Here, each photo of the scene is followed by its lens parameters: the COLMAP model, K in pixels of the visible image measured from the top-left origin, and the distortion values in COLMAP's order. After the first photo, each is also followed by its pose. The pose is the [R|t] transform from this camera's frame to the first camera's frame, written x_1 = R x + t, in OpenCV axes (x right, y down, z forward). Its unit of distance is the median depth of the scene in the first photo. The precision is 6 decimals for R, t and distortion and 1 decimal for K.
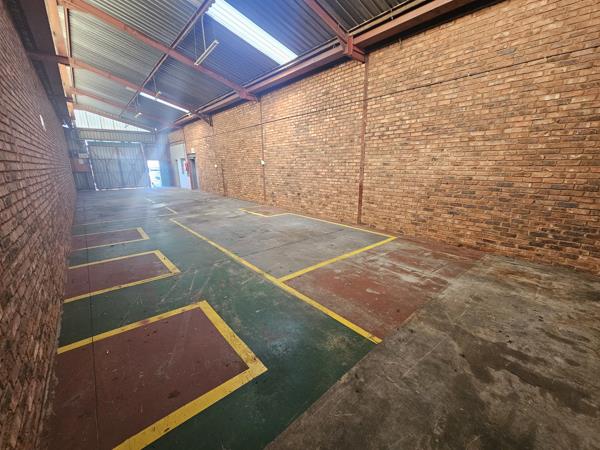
lens RADIAL K [[246.4, 0, 298.3], [0, 246.4, 226.1], [0, 0, 1]] dist [0.000086, -0.000396]
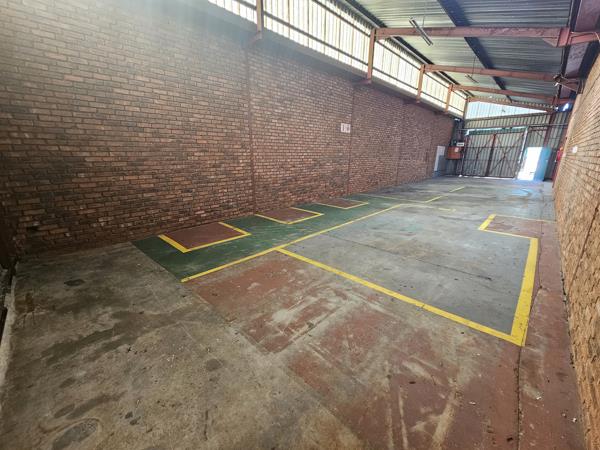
lens RADIAL K [[246.4, 0, 298.3], [0, 246.4, 226.1], [0, 0, 1]] dist [0.000086, -0.000396]
pose [[0.093380, 0.283384, -0.954449, 0.897440], [-0.238764, 0.937038, 0.254855, -0.187479], [0.966577, 0.204090, 0.155162, 0.741105]]
